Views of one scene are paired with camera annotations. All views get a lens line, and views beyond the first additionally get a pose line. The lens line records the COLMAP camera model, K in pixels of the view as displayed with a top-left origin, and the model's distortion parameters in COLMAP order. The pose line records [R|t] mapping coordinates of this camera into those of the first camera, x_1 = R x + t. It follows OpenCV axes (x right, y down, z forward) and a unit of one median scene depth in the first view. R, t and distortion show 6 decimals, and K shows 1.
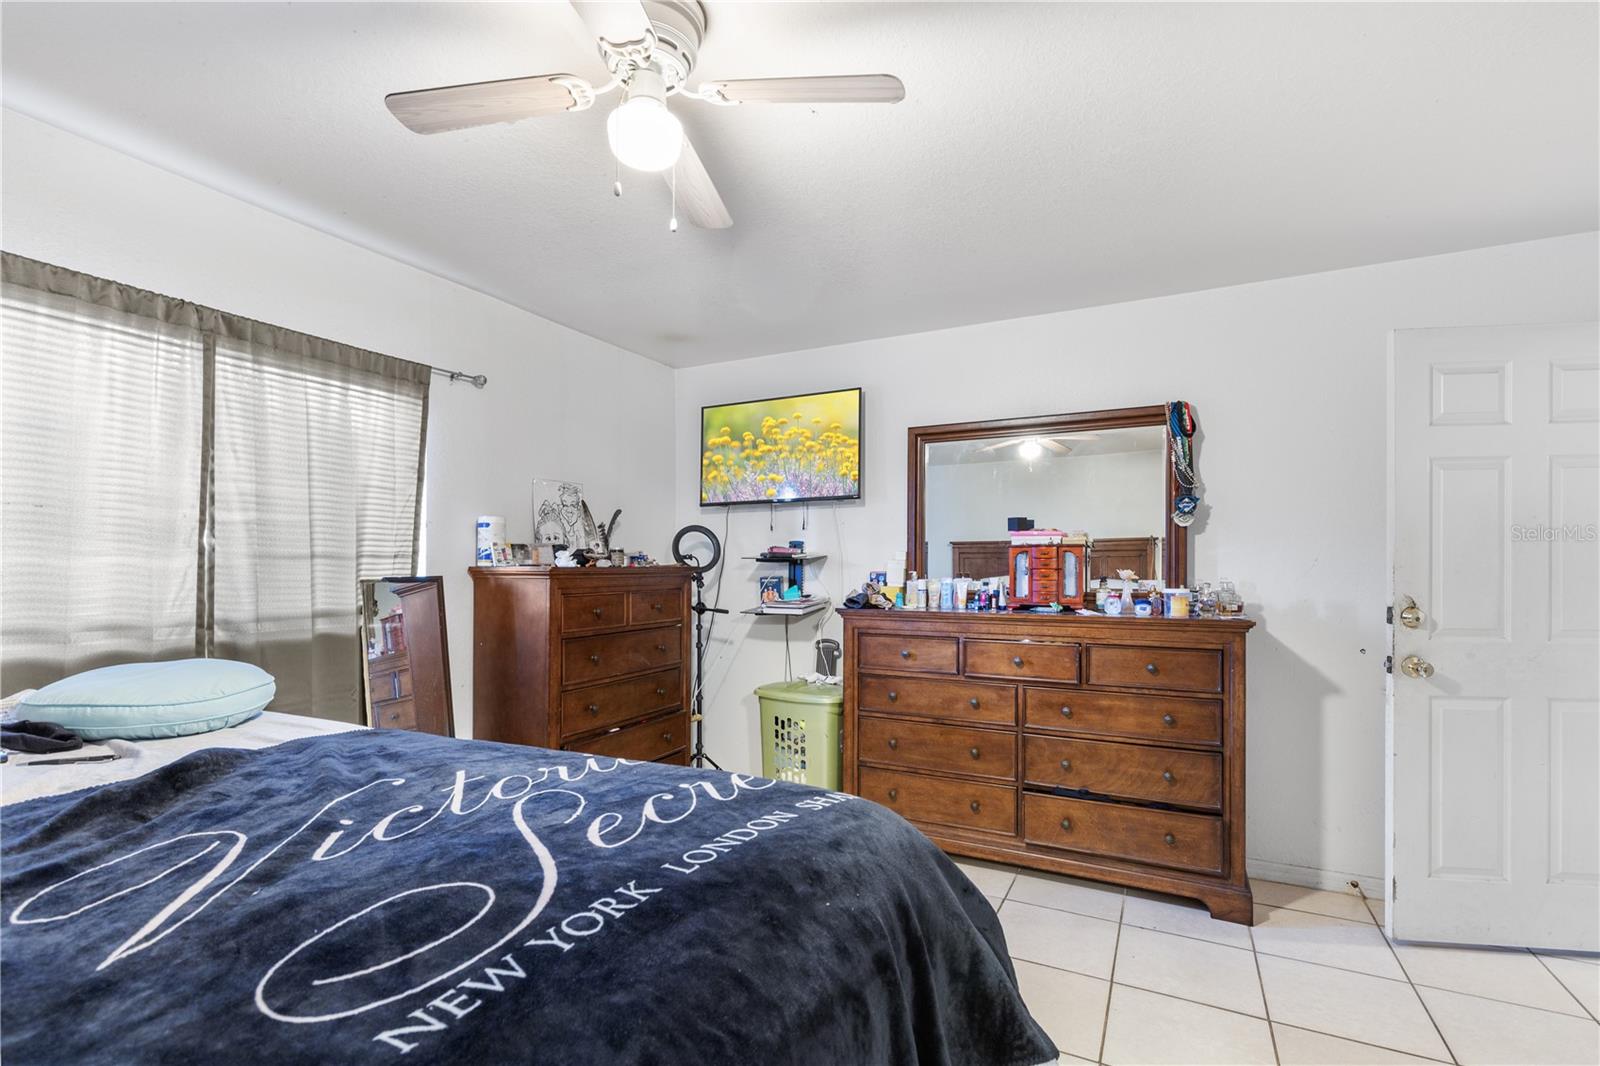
lens RADIAL K [[737.1, 0, 800.8], [0, 737.1, 562.0], [0, 0, 1]] dist [0.000479, -0.000004]
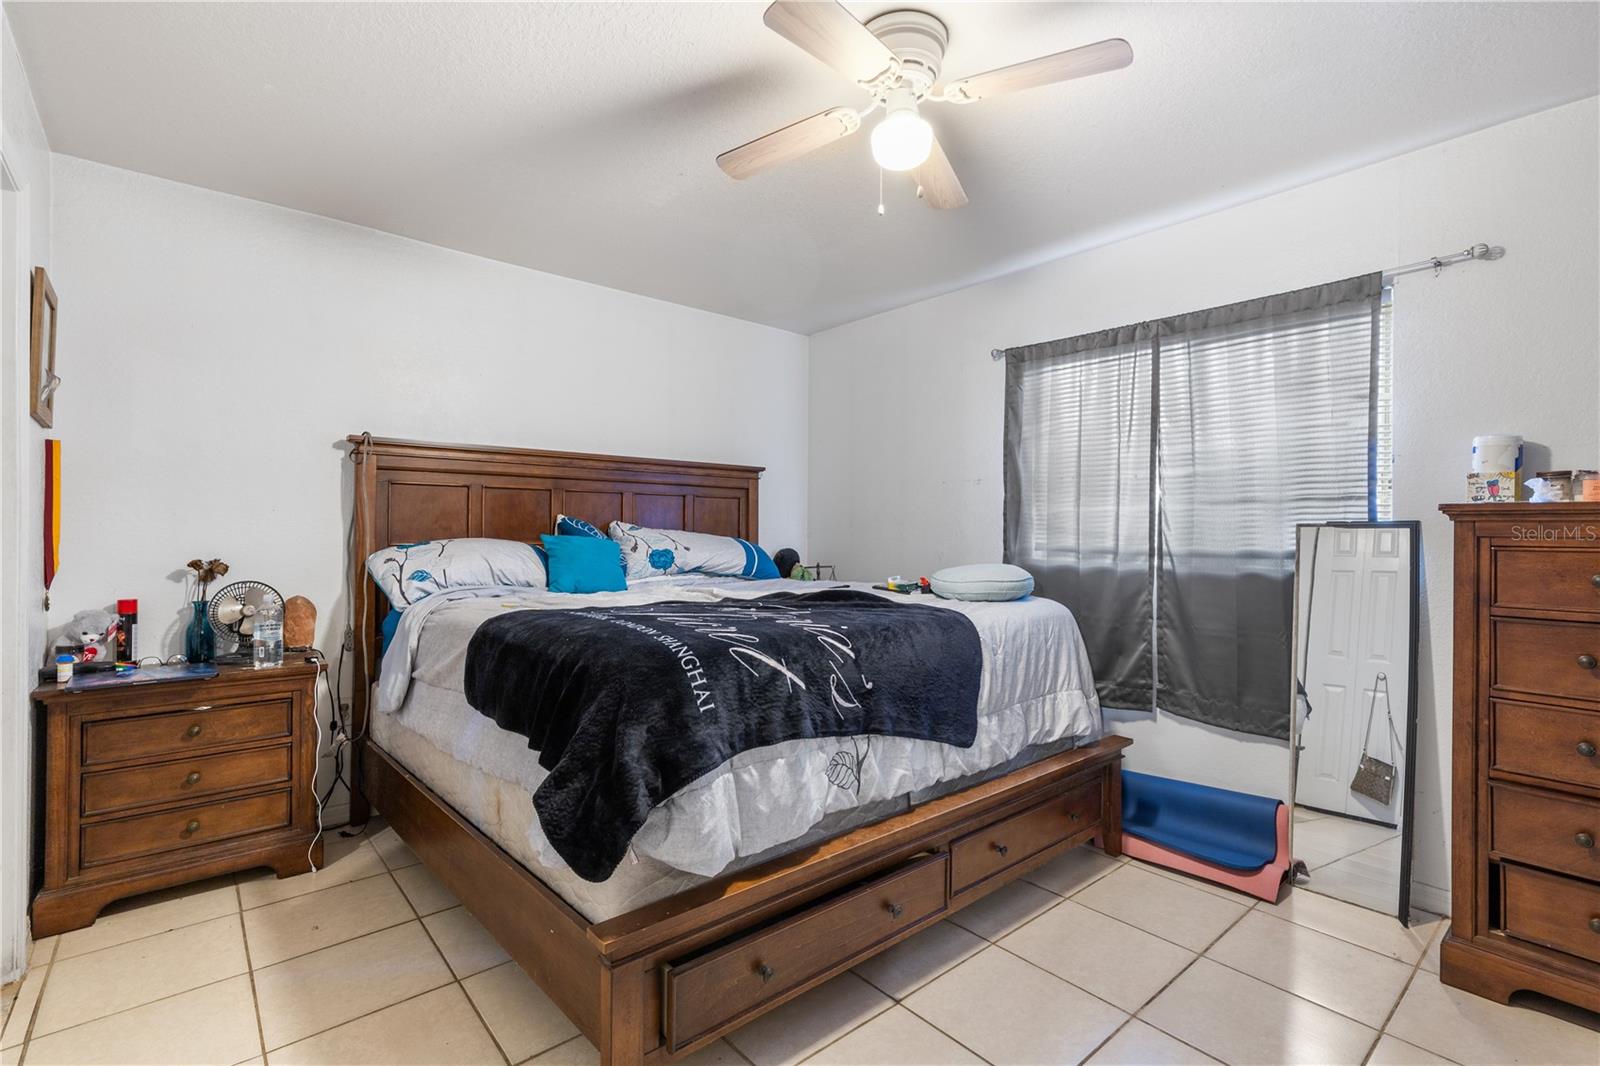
lens RADIAL K [[725.5, 0, 802.0], [0, 725.5, 519.1], [0, 0, 1]] dist [0.001453, 0.000005]
pose [[-0.377719, -0.018069, -0.925744, 0.622010], [-0.005241, 0.999835, -0.017376, 0.042878], [0.925906, -0.001712, -0.377751, 0.846934]]
